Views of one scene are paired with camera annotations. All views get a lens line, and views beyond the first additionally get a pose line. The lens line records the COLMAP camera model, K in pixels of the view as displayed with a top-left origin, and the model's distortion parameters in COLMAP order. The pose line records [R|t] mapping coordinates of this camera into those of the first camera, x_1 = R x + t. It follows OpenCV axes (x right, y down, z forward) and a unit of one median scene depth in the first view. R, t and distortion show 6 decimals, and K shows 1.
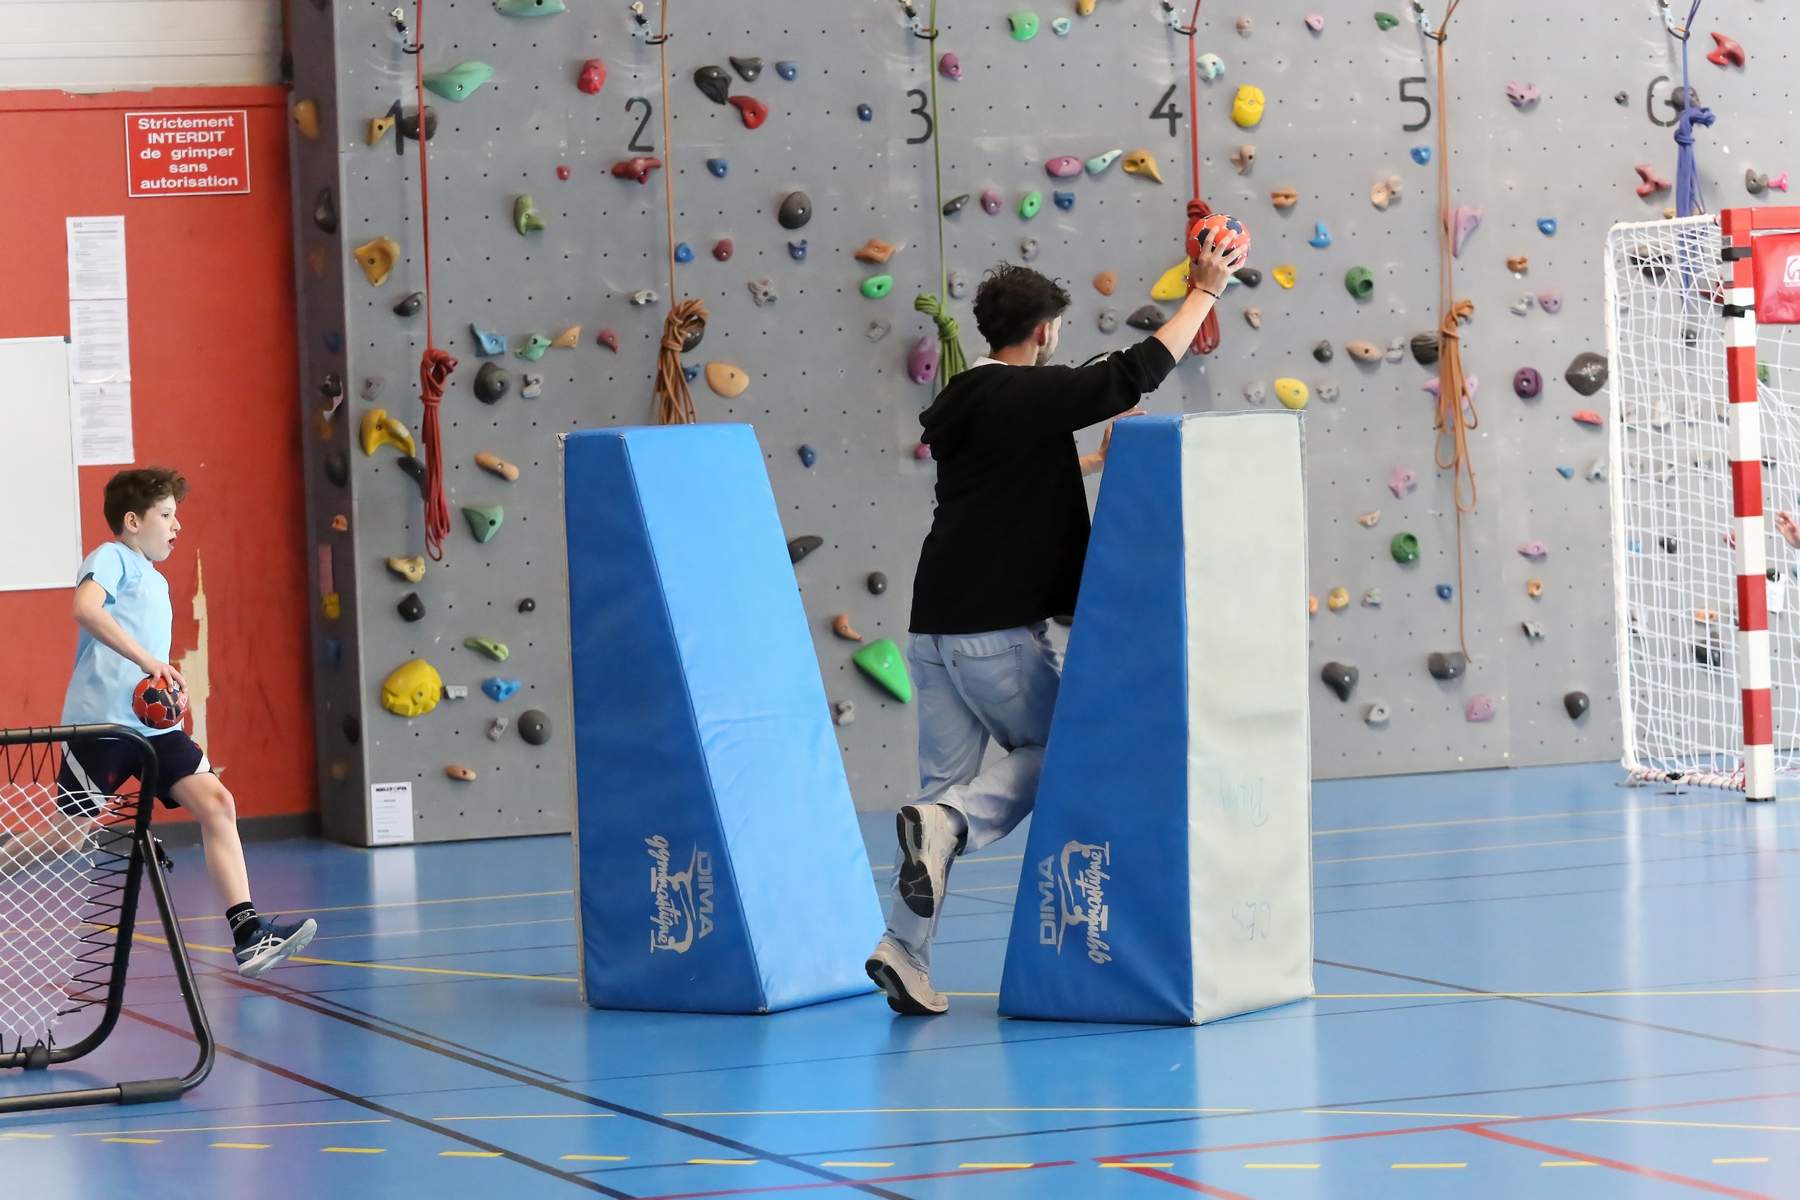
lens RADIAL K [[5862.4, 0, 923.9], [0, 5862.4, 571.8], [0, 0, 1]] dist [-0.121225, -0.053269]
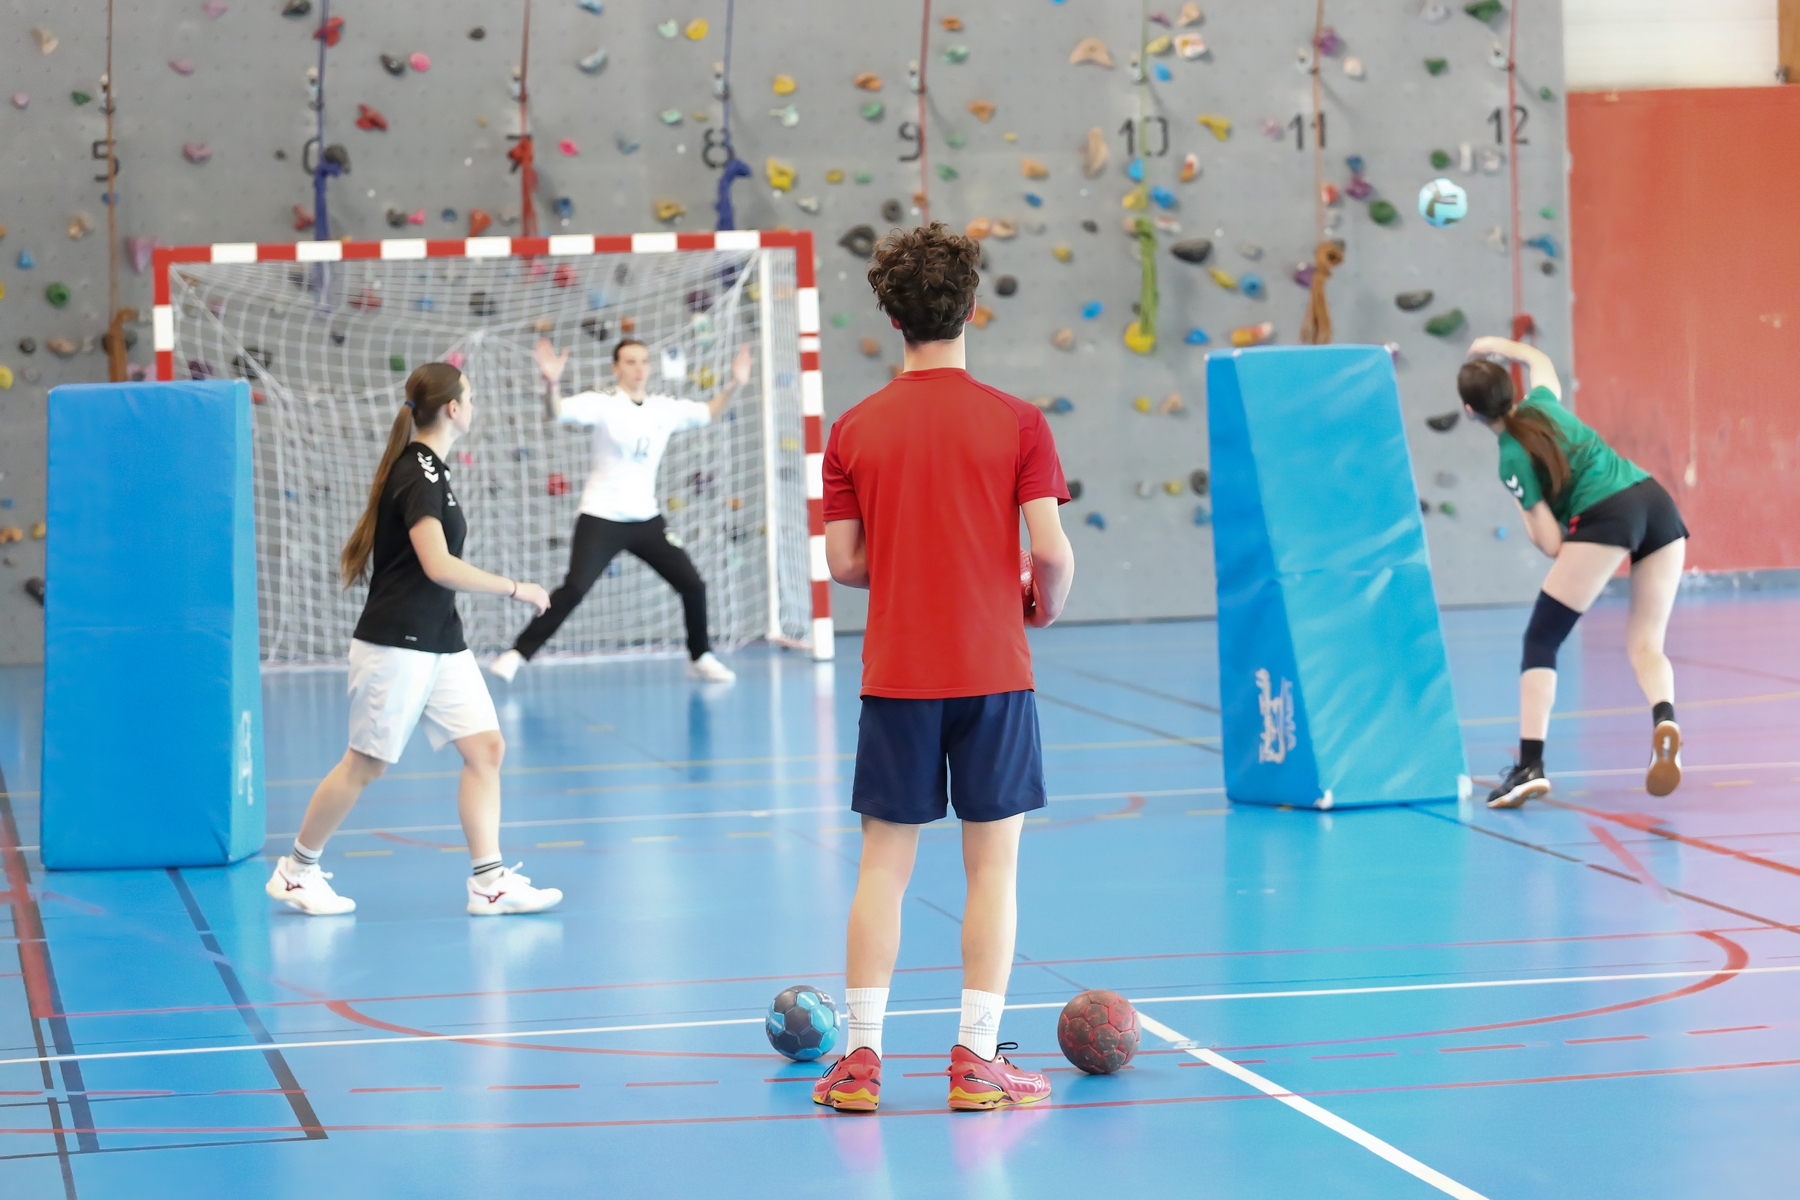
lens RADIAL K [[5570.9, 0, 900.0], [0, 5570.9, 600.0], [0, 0, 1]] dist [0.066939, -0.046426]
pose [[0.980492, 0.017375, -0.195791, 0.536443], [-0.012935, 0.999630, 0.023937, -0.013106], [0.196134, -0.020937, 0.980354, -0.224040]]
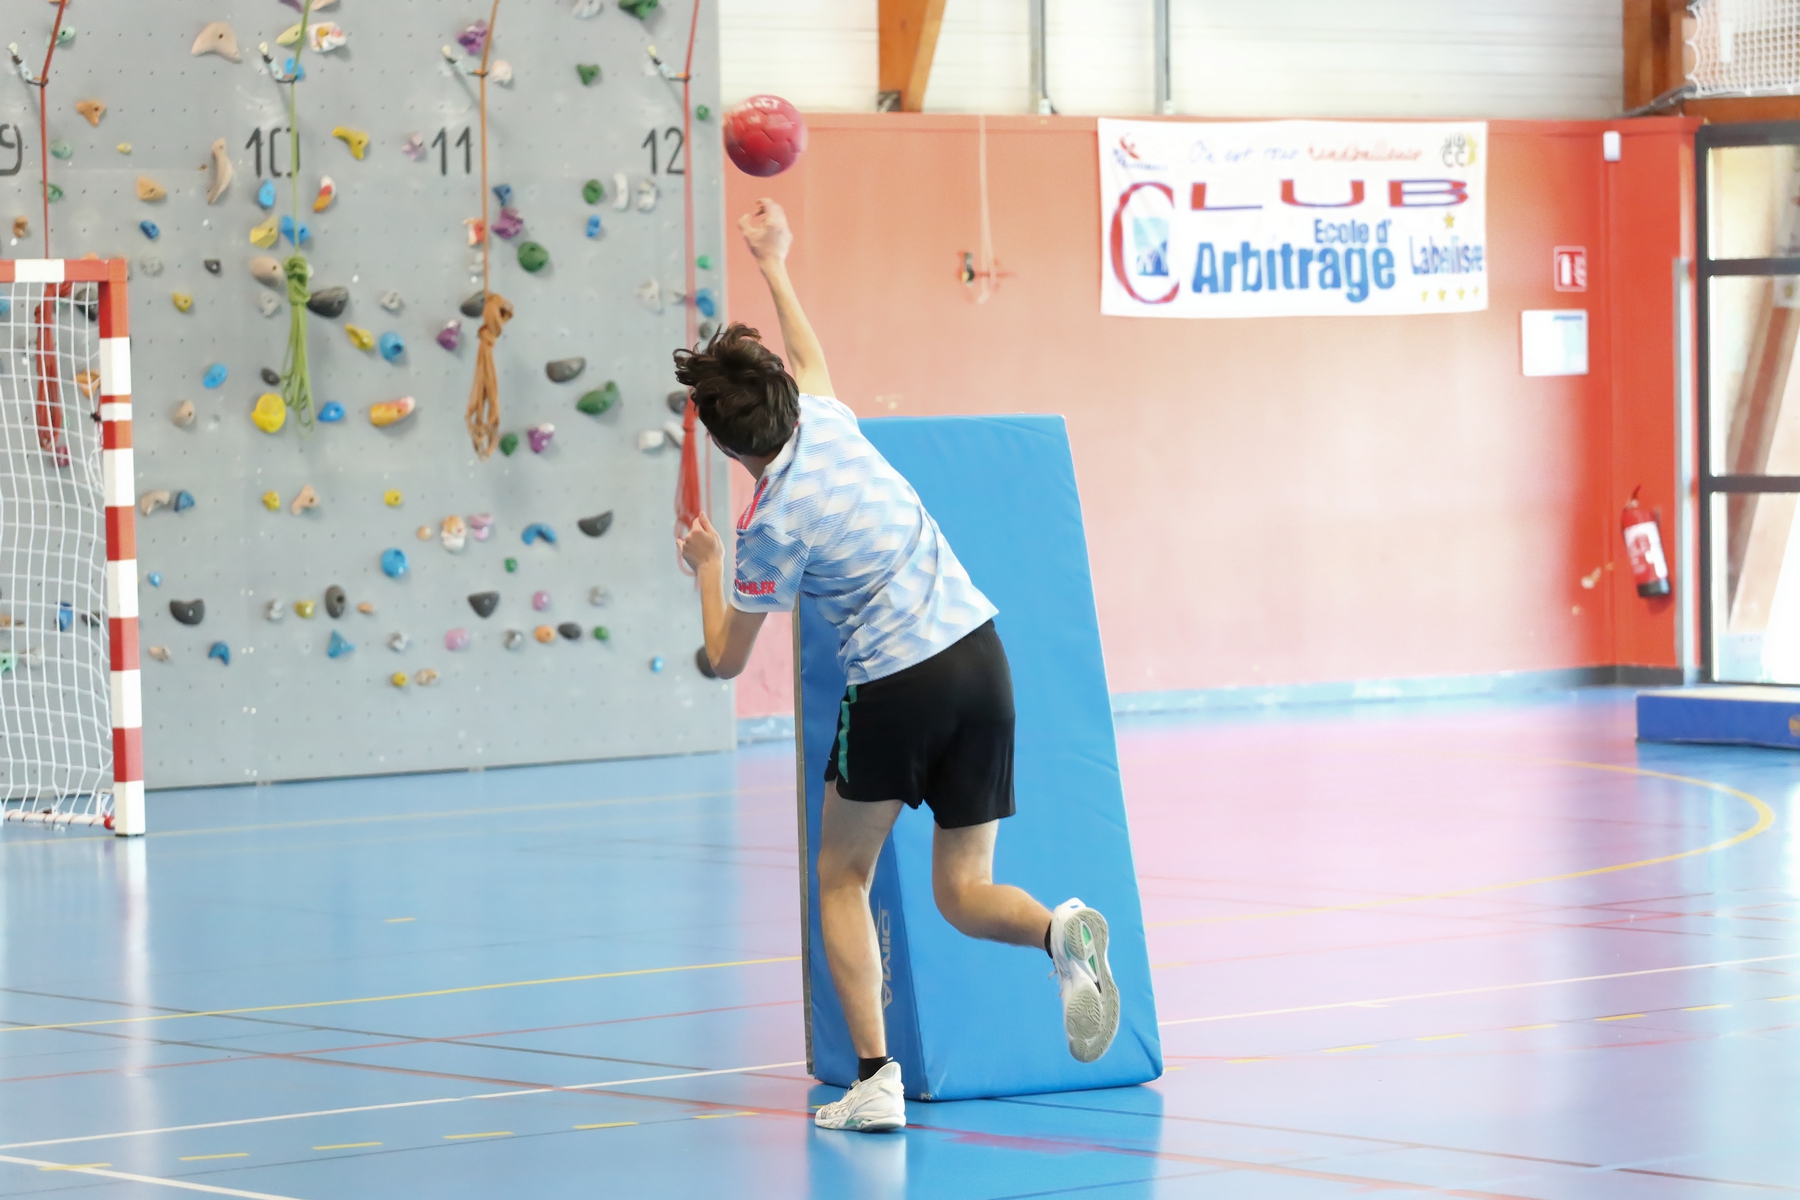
lens RADIAL K [[6705.2, 0, 899.0], [0, 6705.2, 490.7], [0, 0, 1]] dist [-0.200401, 2.010740]
pose [[0.951413, 0.012279, 0.307672, 0.047293], [-0.004284, 0.999636, -0.026649, 0.002300], [-0.307887, 0.024036, 0.951119, -0.103474]]
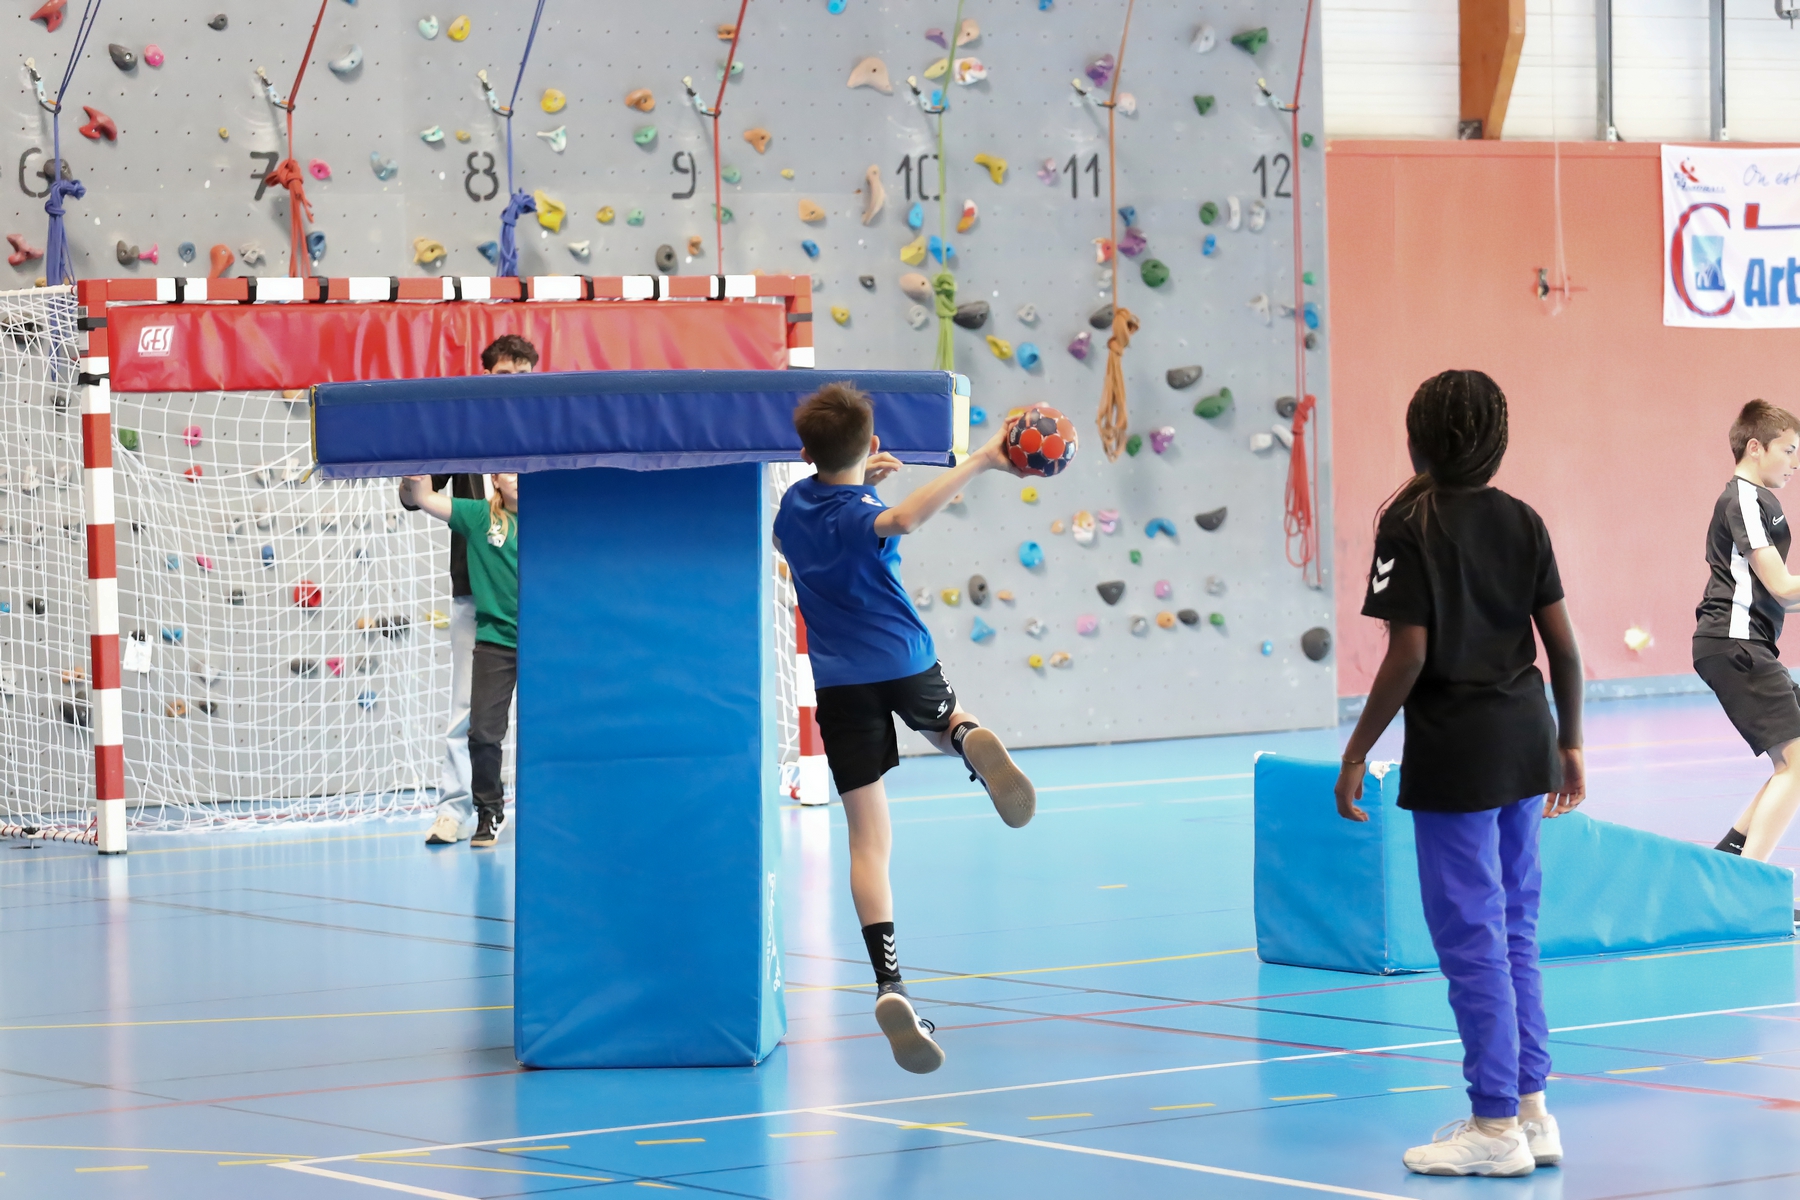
lens RADIAL K [[5994.1, 0, 900.0], [0, 5994.1, 600.0], [0, 0, 1]] dist [0.072033, 0.565296]
pose [[0.969423, 0.007438, 0.245282, 0.016912], [-0.005591, 0.999951, -0.008226, 0.002214], [-0.245331, 0.006603, 0.969417, -0.059125]]
